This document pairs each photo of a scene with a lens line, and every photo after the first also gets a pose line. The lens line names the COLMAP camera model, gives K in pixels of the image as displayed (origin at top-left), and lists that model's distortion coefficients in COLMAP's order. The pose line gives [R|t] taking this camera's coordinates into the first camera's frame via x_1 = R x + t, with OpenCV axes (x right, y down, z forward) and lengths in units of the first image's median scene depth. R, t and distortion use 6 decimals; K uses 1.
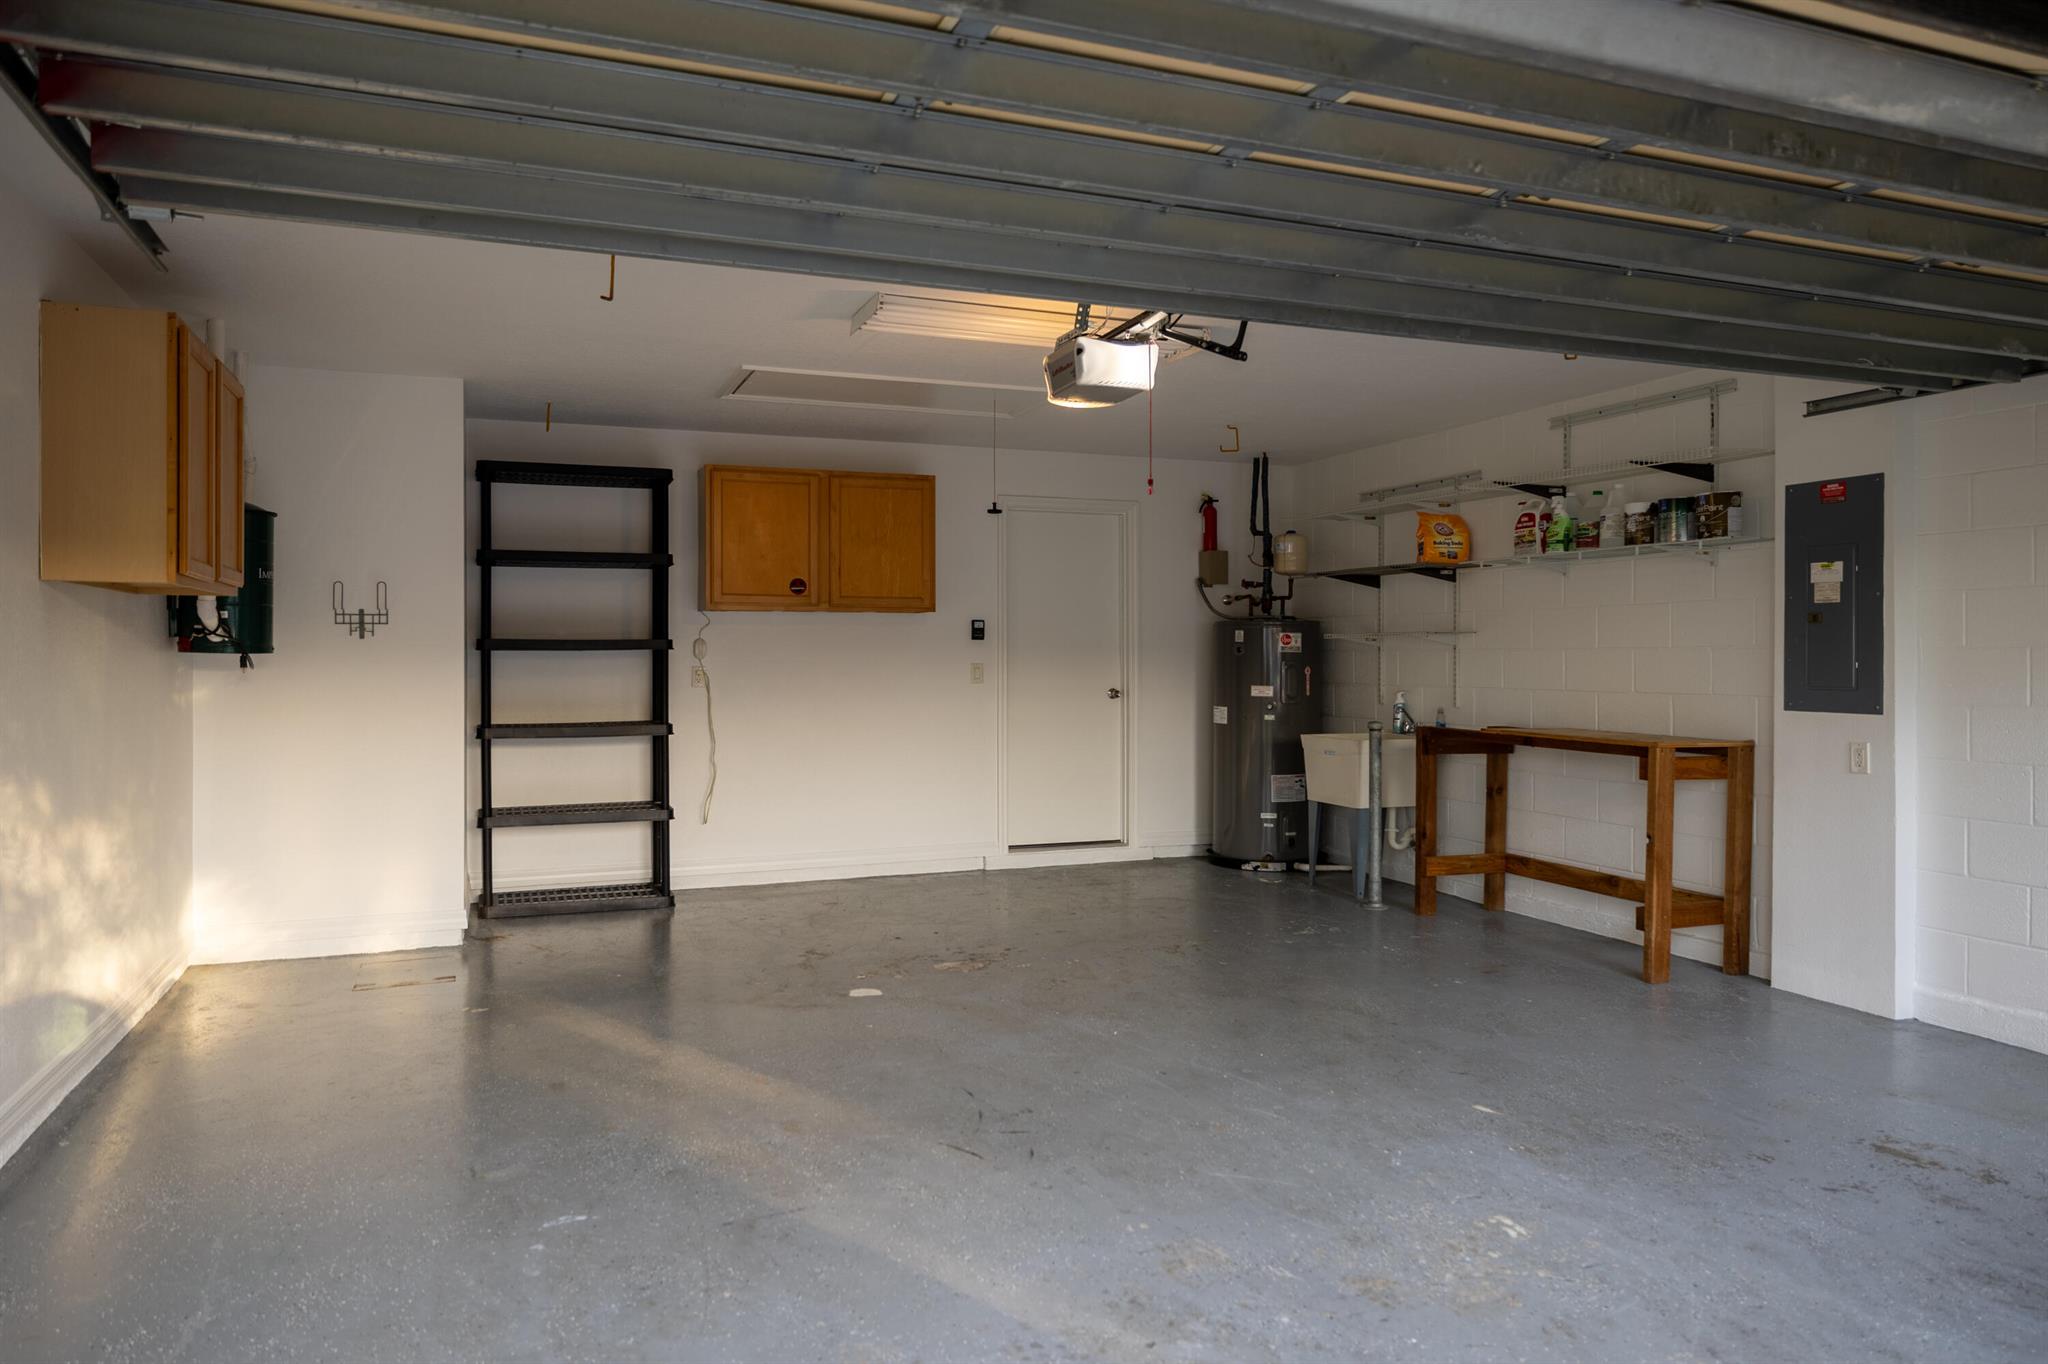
lens RADIAL K [[1333.5, 0, 1024.0], [0, 1333.5, 682.0], [0, 0, 1]] dist [0.000501, -0.000488]
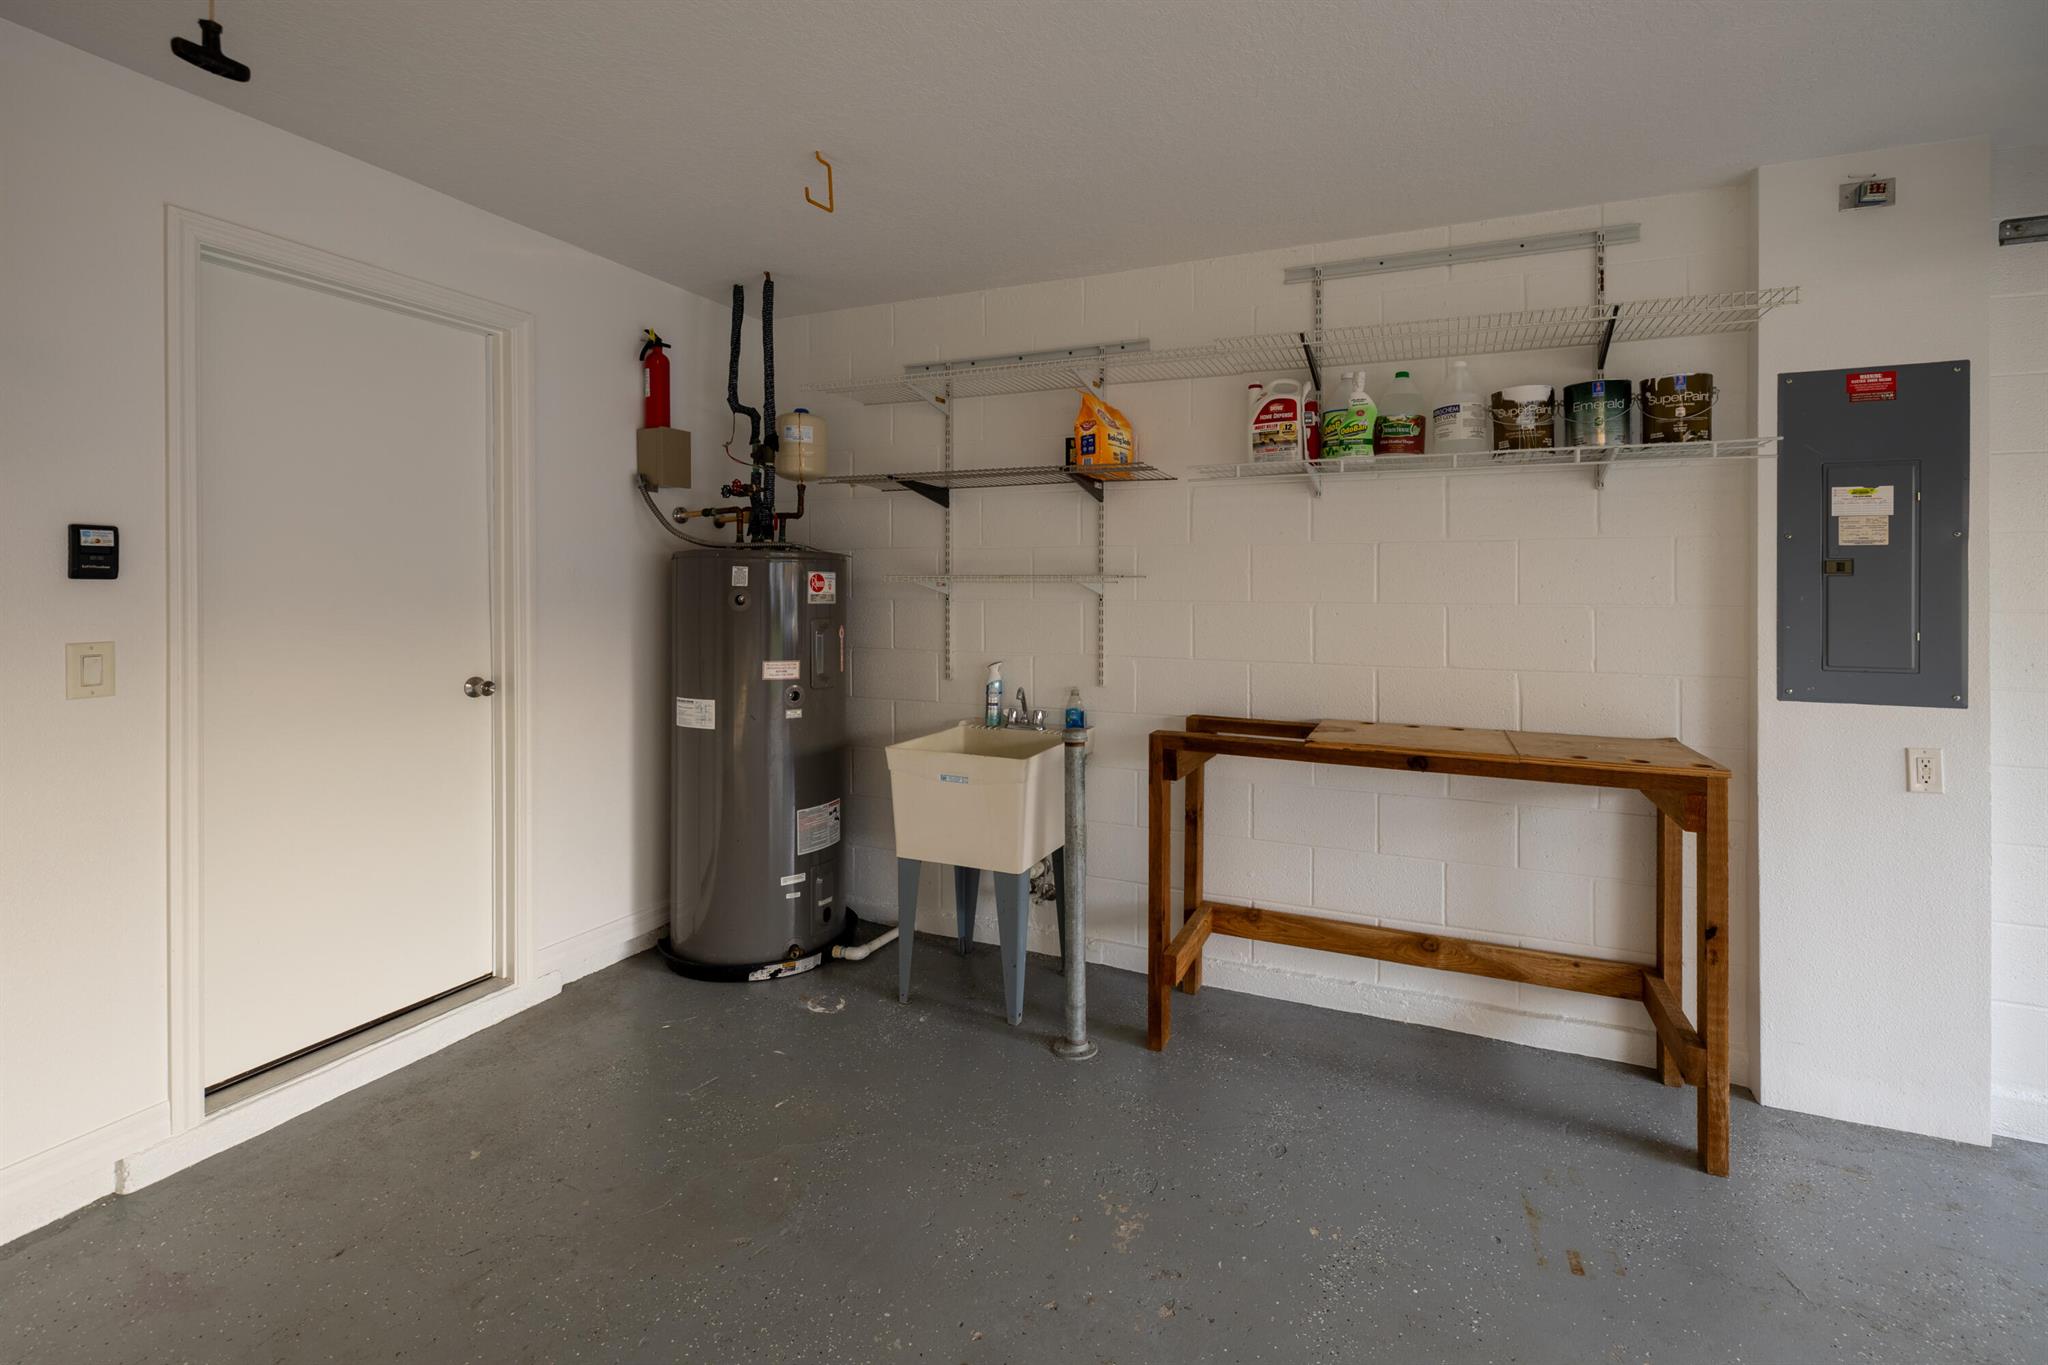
lens RADIAL K [[855.0, 0, 958.7], [0, 855.0, 591.4], [0, 0, 1]] dist [0.001551, 0.000336]
pose [[0.717895, -0.002973, 0.696145, -0.032009], [0.009527, 0.999939, -0.005554, -0.028682], [-0.696086, 0.010619, 0.717880, 0.769076]]
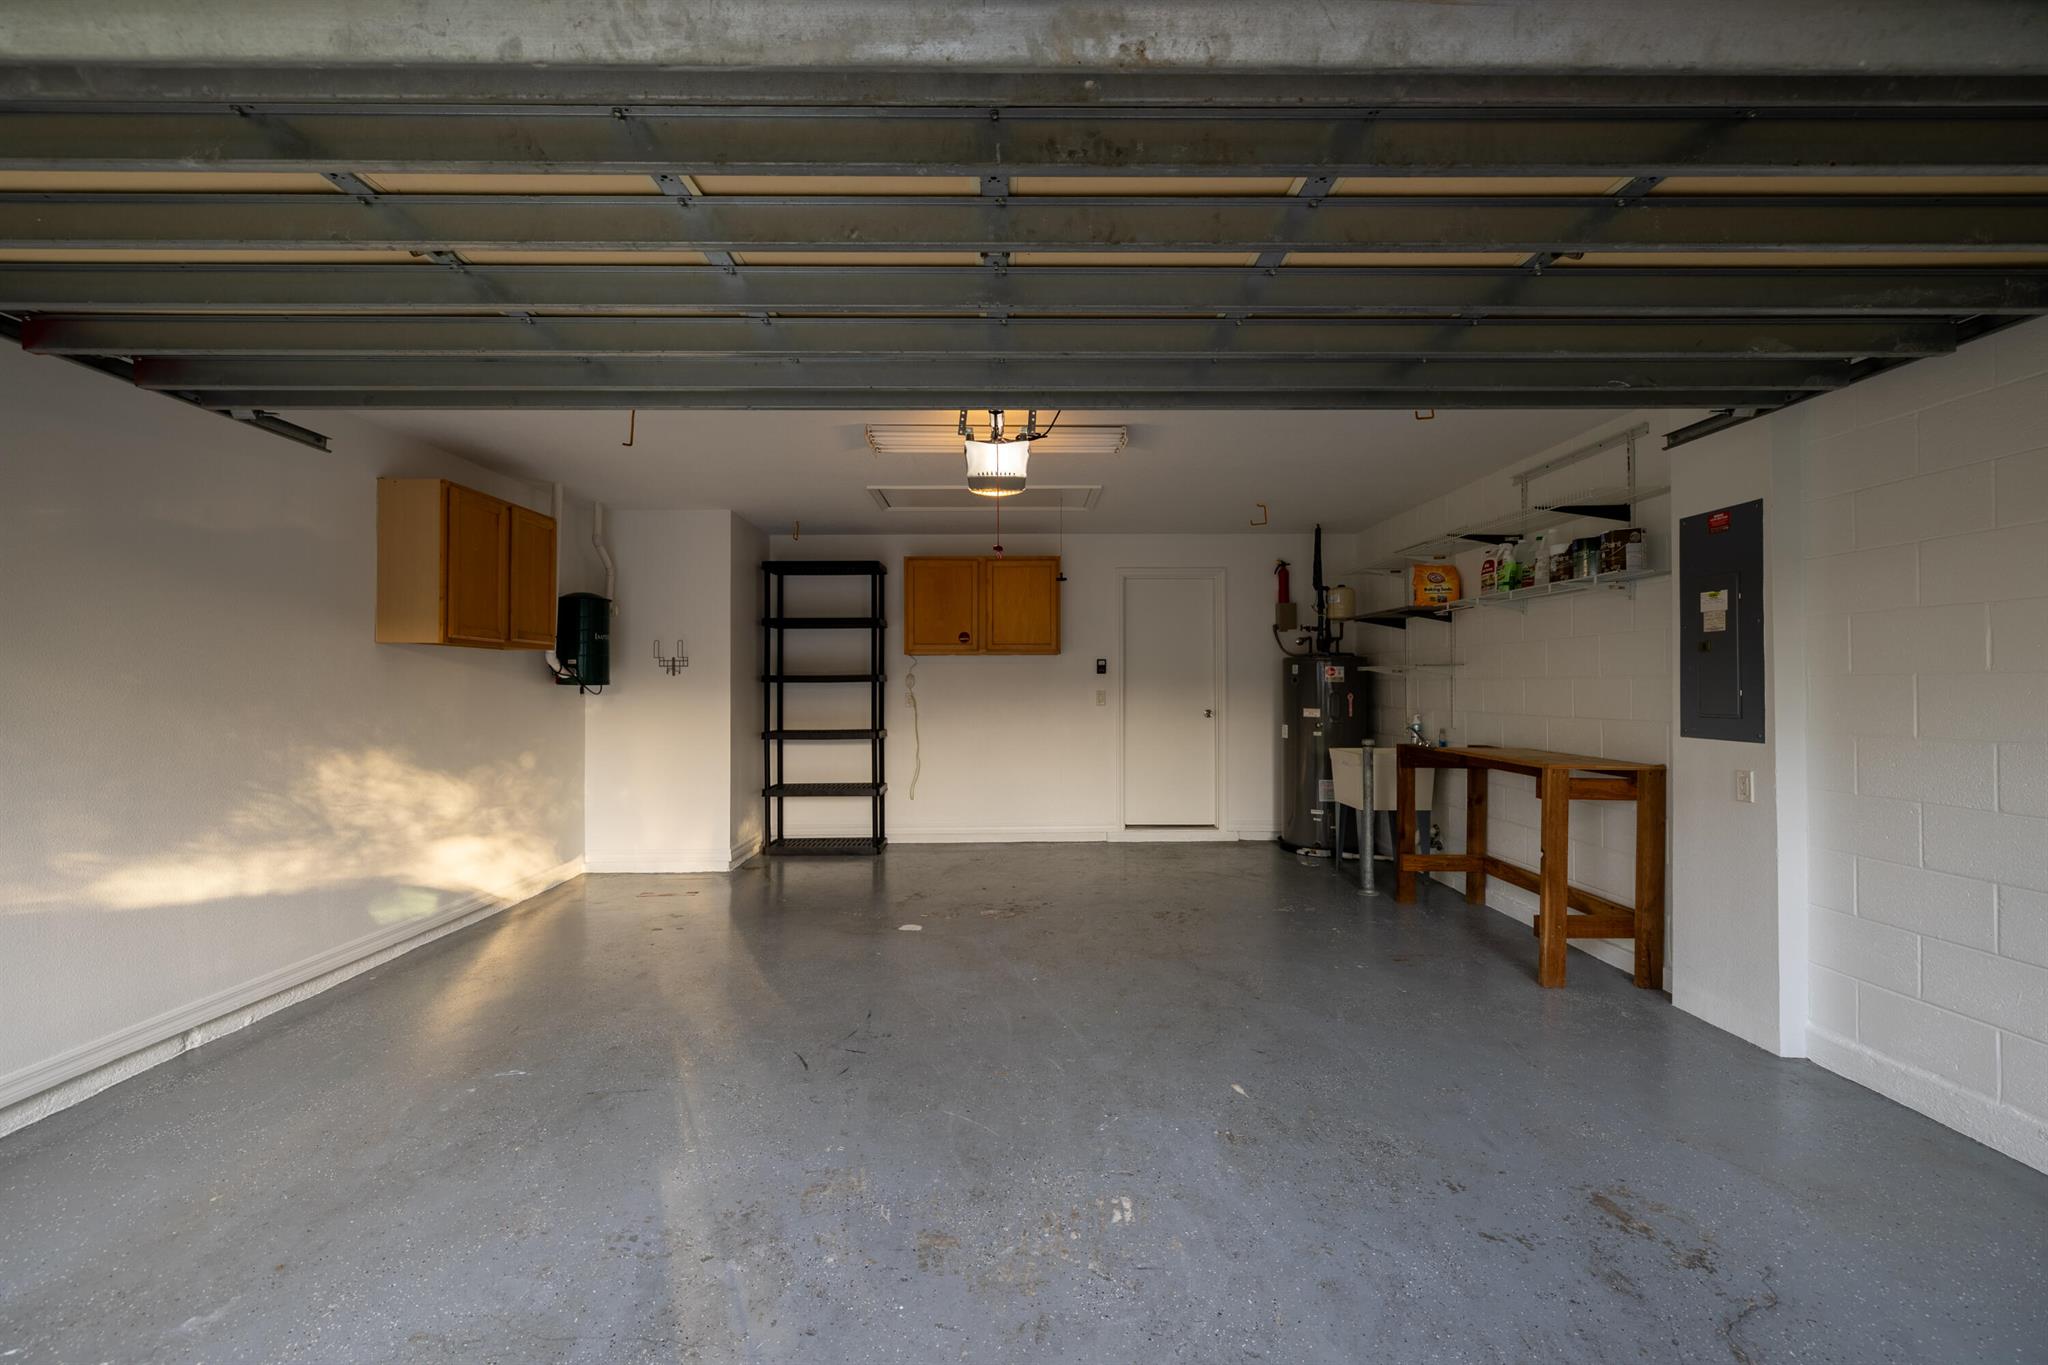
lens RADIAL K [[887.6, 0, 1059.6], [0, 887.6, 686.8], [0, 0, 1]] dist [0.003385, 0.000486]
pose [[0.936718, -0.001776, -0.350080, 0.284335], [-0.004545, 0.999841, -0.017234, -0.002509], [0.350055, 0.017734, 0.936561, 0.147995]]
